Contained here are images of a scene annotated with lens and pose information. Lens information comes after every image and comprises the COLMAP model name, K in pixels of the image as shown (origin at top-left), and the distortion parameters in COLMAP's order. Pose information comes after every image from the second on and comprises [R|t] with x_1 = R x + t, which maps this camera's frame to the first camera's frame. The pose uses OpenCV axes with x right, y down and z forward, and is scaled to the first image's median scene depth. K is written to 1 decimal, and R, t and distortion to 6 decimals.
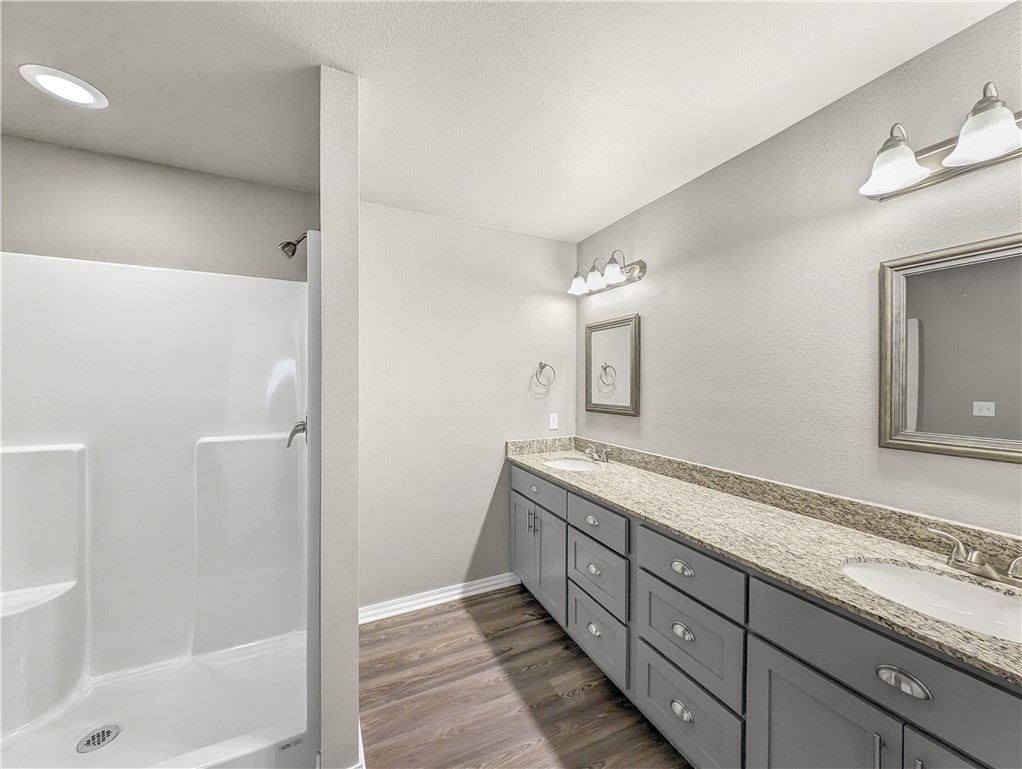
lens RADIAL K [[395.2, 0, 511.7], [0, 395.2, 385.7], [0, 0, 1]] dist [0.001307, -0.000658]
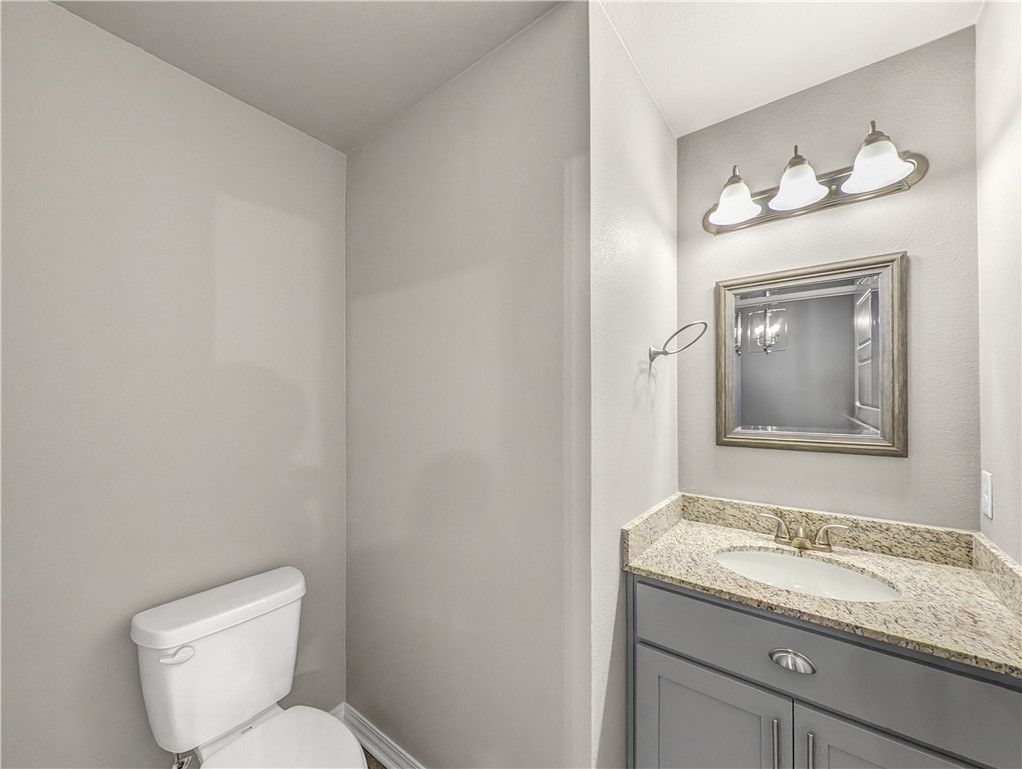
lens RADIAL K [[395.2, 0, 512.1], [0, 395.2, 386.0], [0, 0, 1]] dist [0.001307, -0.000658]
pose [[0.898489, -0.004817, 0.438970, -0.128103], [0.014883, 0.999699, -0.019493, -0.002937], [-0.438744, 0.024048, 0.898290, 0.276093]]
